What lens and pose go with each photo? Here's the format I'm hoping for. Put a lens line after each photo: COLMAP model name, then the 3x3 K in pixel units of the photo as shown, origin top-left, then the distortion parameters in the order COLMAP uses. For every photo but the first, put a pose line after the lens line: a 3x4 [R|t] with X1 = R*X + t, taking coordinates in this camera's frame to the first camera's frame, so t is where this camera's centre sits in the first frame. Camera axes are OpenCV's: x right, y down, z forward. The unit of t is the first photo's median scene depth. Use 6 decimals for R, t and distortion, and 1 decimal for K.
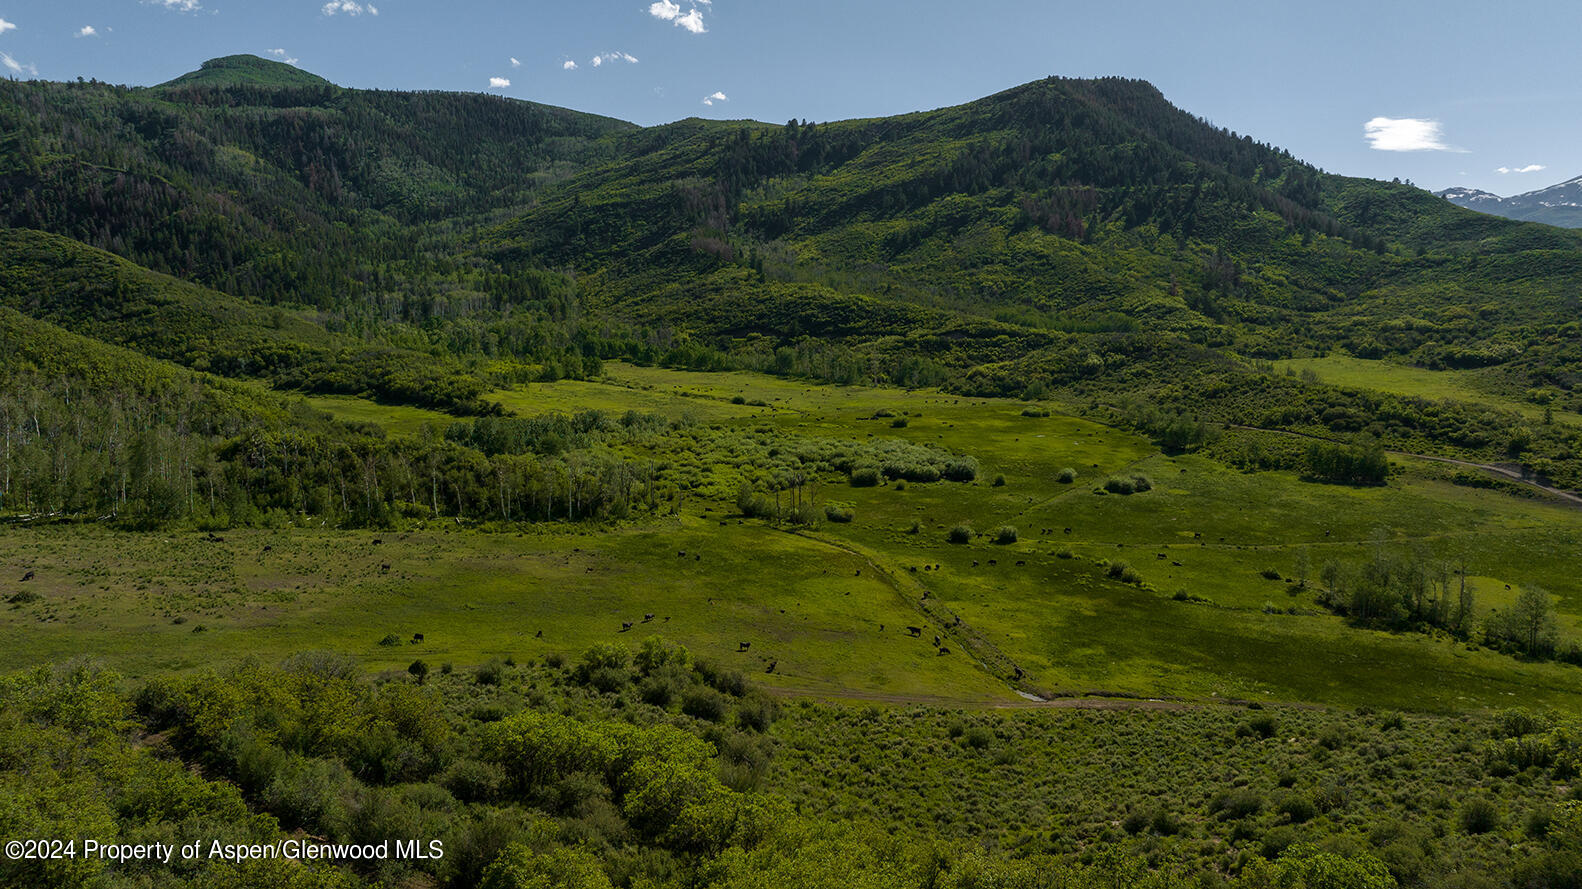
lens RADIAL K [[1122.0, 0, 790.0], [0, 1122.0, 443.5], [0, 0, 1]] dist [-0.091546, 0.115374]
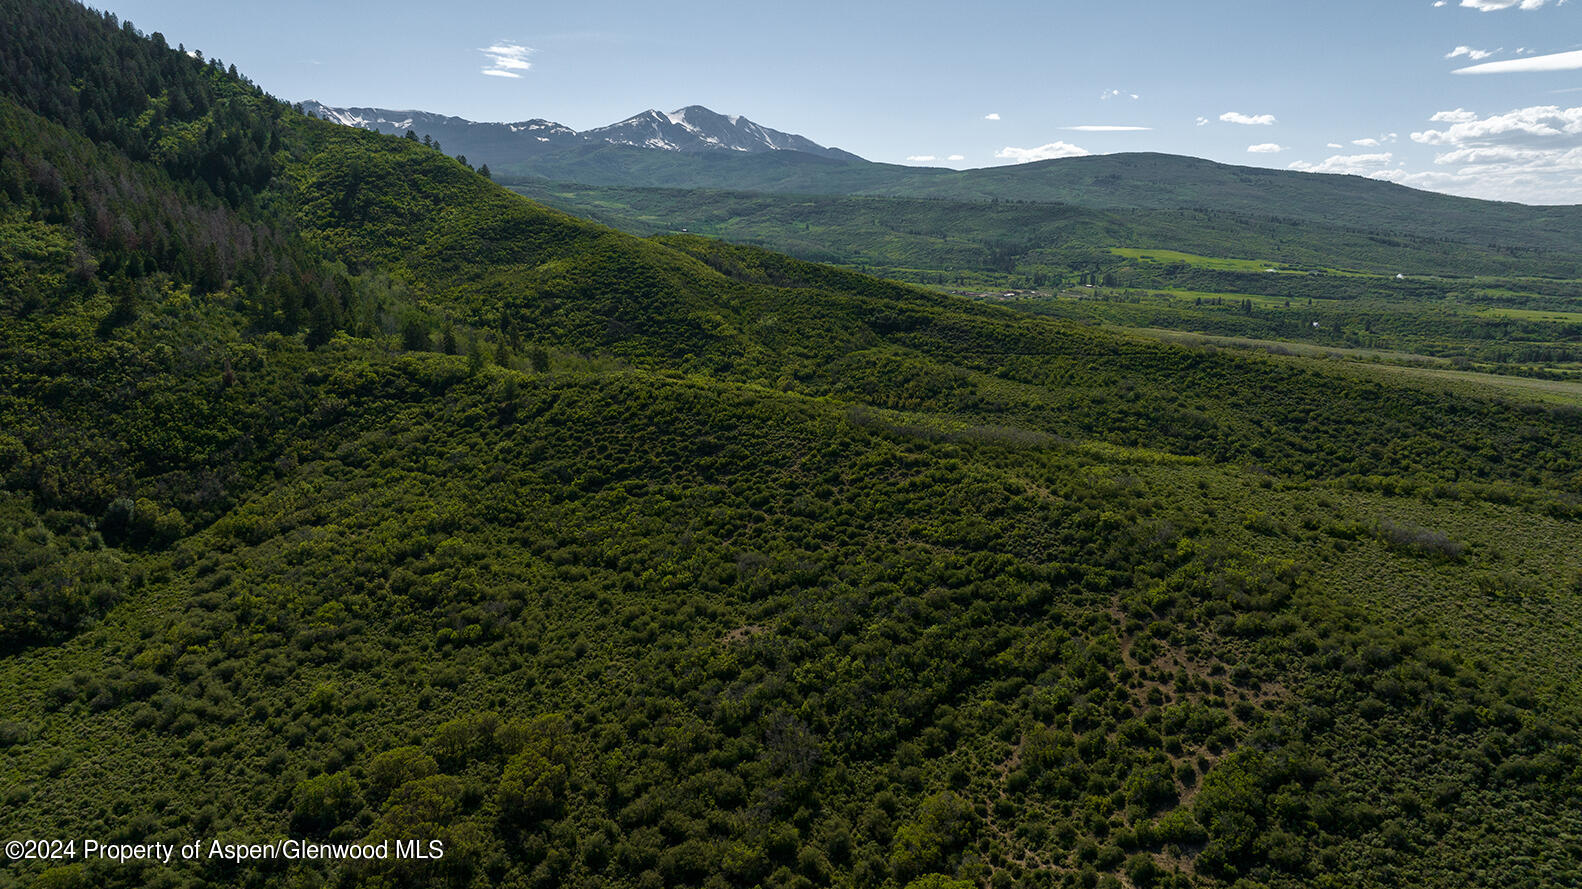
lens RADIAL K [[1122.0, 0, 790.0], [0, 1122.0, 443.5], [0, 0, 1]] dist [-0.091546, 0.115374]
pose [[0.733207, -0.127177, 0.668007, 0.303564], [0.078816, 0.991628, 0.102280, -0.129133], [-0.675422, -0.022343, 0.737093, 0.454739]]
